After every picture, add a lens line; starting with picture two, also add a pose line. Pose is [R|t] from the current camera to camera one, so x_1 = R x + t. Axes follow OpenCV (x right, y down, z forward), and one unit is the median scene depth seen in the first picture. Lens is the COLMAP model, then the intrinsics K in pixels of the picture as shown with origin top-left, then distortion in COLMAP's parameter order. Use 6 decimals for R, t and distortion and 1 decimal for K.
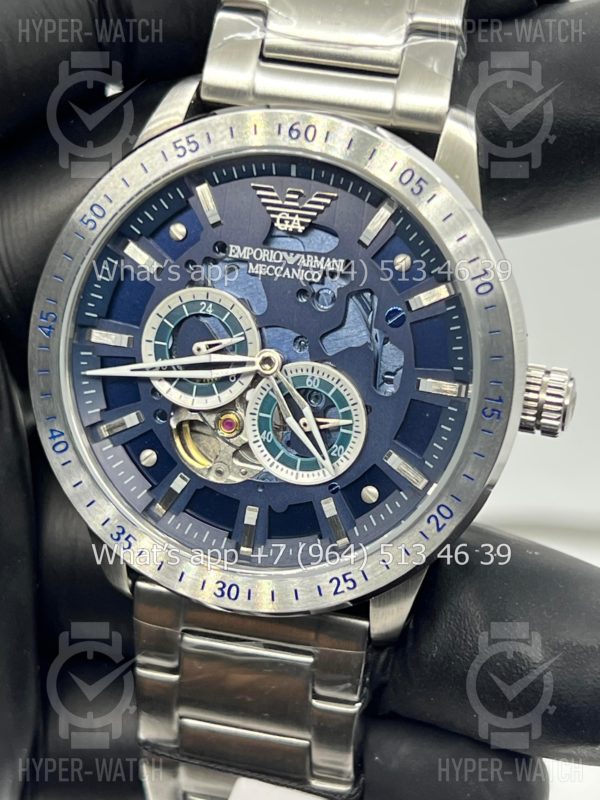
lens RADIAL K [[1971.1, 0, 294.6], [0, 1971.1, 403.6], [0, 0, 1]] dist [0.331155, 0.000000]
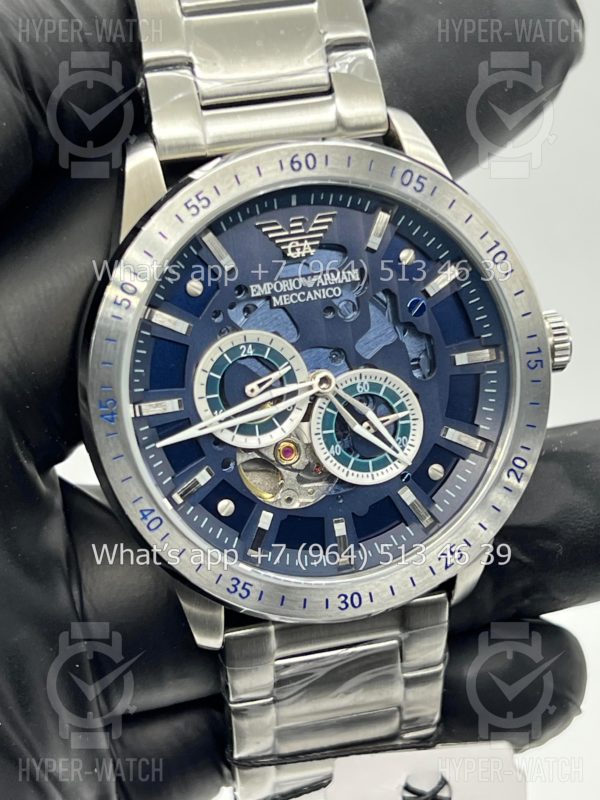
lens RADIAL K [[1971.1, 0, 301.9], [0, 1971.1, 401.5], [0, 0, 1]] dist [0.331155, 0.000000]
pose [[0.854646, -0.293263, 0.428459, -0.473903], [0.290575, 0.954034, 0.073391, -0.090826], [-0.430287, 0.061776, 0.900576, 0.058242]]
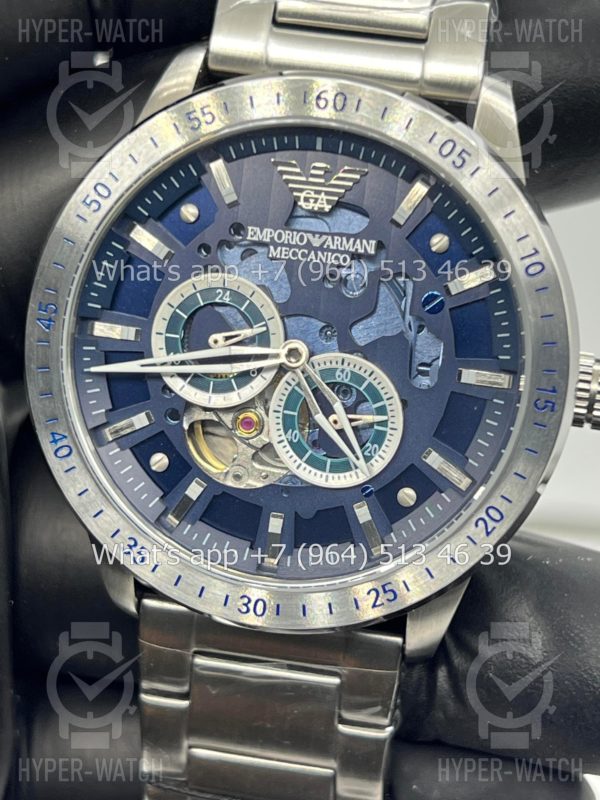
lens RADIAL K [[1971.1, 0, 297.1], [0, 1971.1, 397.4], [0, 0, 1]] dist [0.331155, 0.000000]
pose [[0.996895, -0.016095, 0.077080, -0.082199], [0.017155, 0.999767, -0.013117, 0.010927], [-0.076851, 0.014399, 0.996939, 0.090612]]
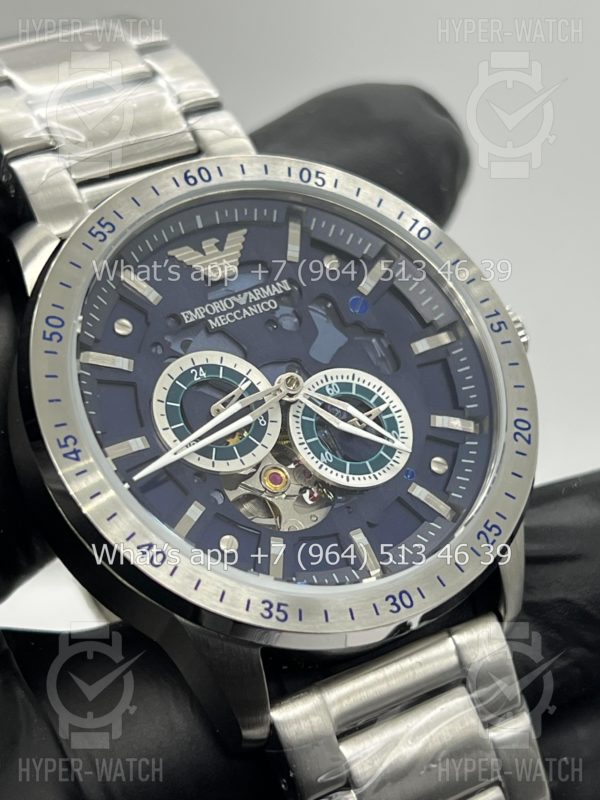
lens RADIAL K [[1971.1, 0, 312.5], [0, 1971.1, 363.4], [0, 0, 1]] dist [0.331155, 0.000000]
pose [[0.686029, -0.288019, 0.668138, -0.630678], [0.575834, 0.776244, -0.256633, 0.218359], [-0.444724, 0.560794, 0.698377, 0.327186]]
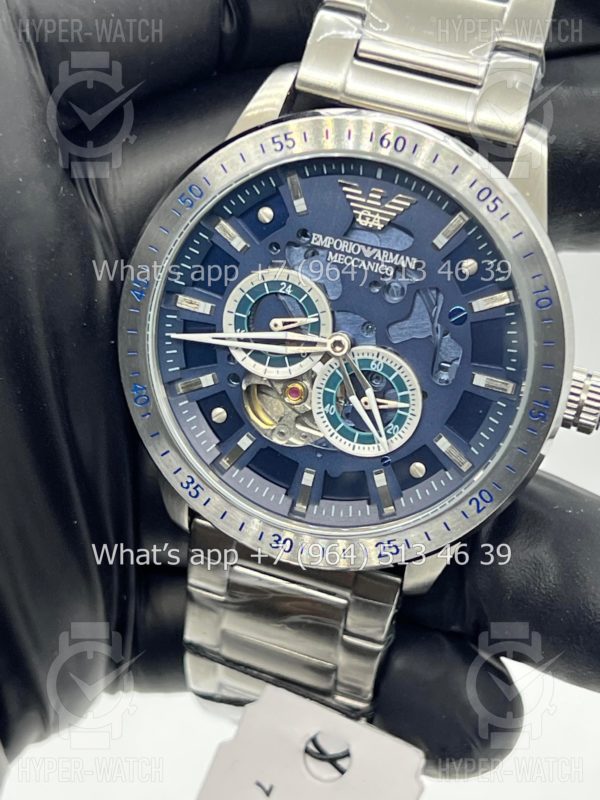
lens RADIAL K [[1971.1, 0, 293.2], [0, 1971.1, 393.5], [0, 0, 1]] dist [0.331155, 0.000000]
pose [[0.994960, 0.089118, 0.045958, -0.086506], [-0.093713, 0.989495, 0.110077, -0.112374], [-0.035666, -0.113830, 0.992860, -0.097820]]
